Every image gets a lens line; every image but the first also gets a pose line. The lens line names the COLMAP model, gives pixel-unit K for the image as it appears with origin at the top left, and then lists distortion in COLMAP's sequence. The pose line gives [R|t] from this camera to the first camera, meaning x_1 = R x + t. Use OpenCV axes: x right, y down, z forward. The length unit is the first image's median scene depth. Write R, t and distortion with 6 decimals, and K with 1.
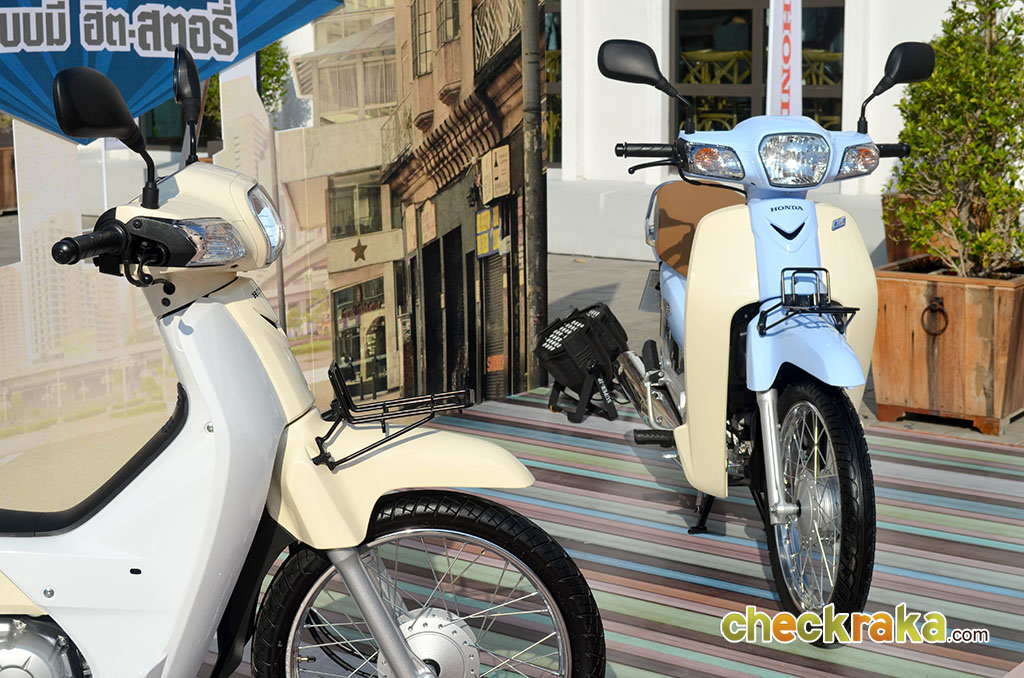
lens RADIAL K [[1765.6, 0, 514.3], [0, 1765.6, 338.5], [0, 0, 1]] dist [-0.001688, 0.000000]
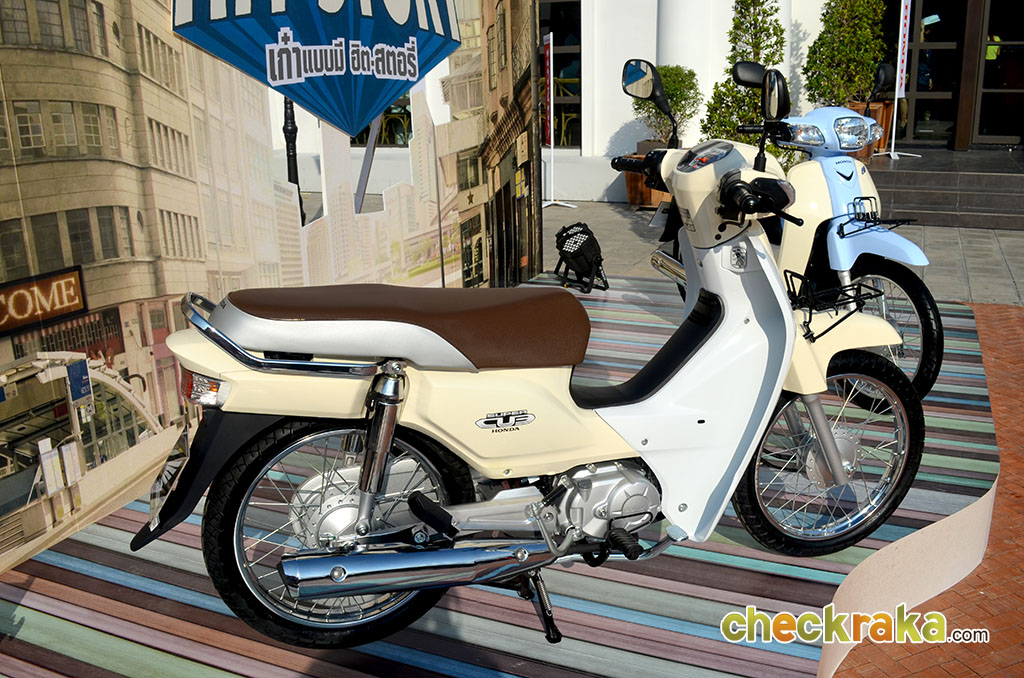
lens RADIAL K [[934.6, 0, 514.7], [0, 934.6, 334.7], [0, 0, 1]] dist [-0.070839, 0.000000]
pose [[0.969209, -0.078687, 0.233330, -0.267844], [0.054321, 0.992547, 0.109084, -0.016527], [-0.240175, -0.093050, 0.966260, 0.144678]]
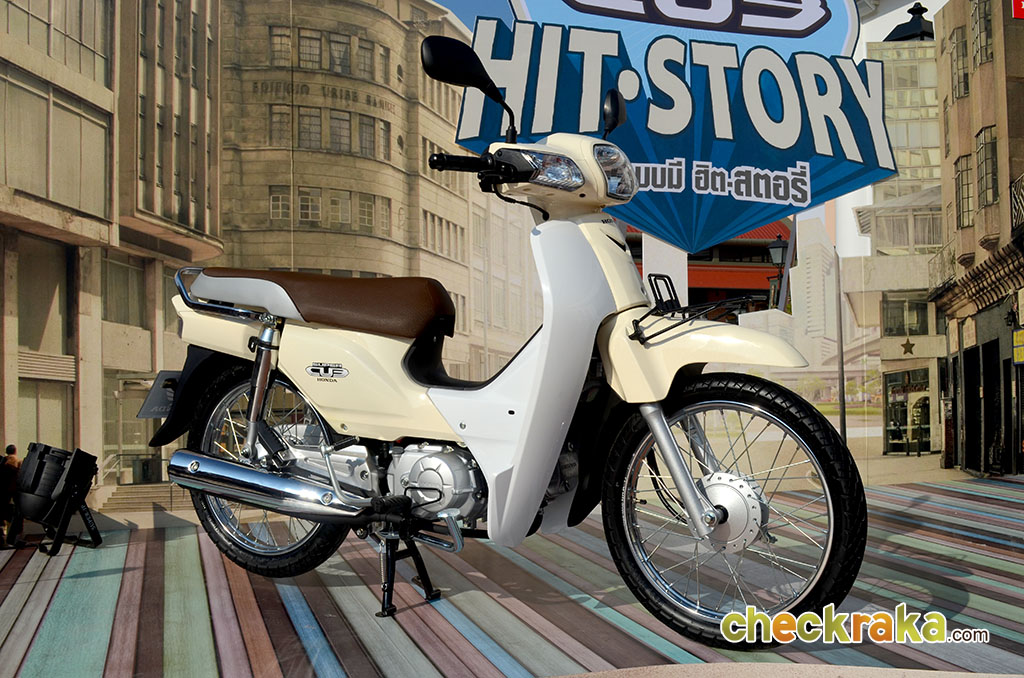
lens RADIAL K [[1083.8, 0, 515.9], [0, 1083.8, 332.5], [0, 0, 1]] dist [-0.057425, 0.000000]
pose [[0.826971, -0.003802, -0.562231, 0.138264], [-0.095733, 0.984423, -0.147467, 0.097108], [0.554034, 0.175775, 0.813726, 0.136897]]
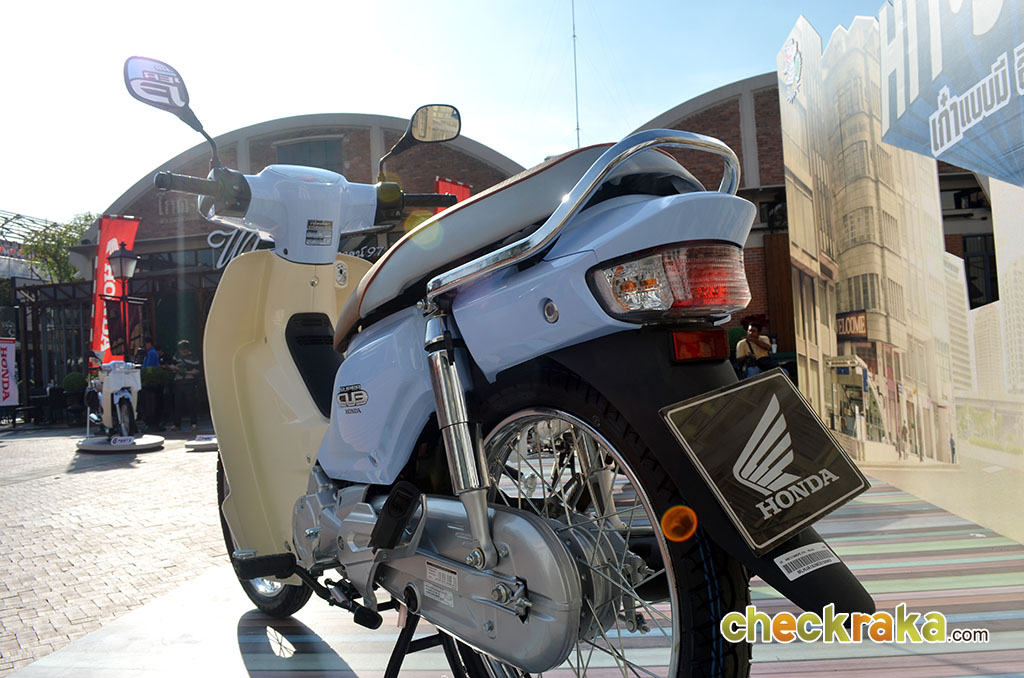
lens RADIAL K [[819.2, 0, 511.8], [0, 819.2, 336.7], [0, 0, 1]] dist [-0.009732, -0.005150]
pose [[-0.860692, 0.042930, -0.507313, 0.218720], [-0.021239, 0.992544, 0.120025, -0.064619], [0.508683, 0.114079, -0.853362, 1.088600]]
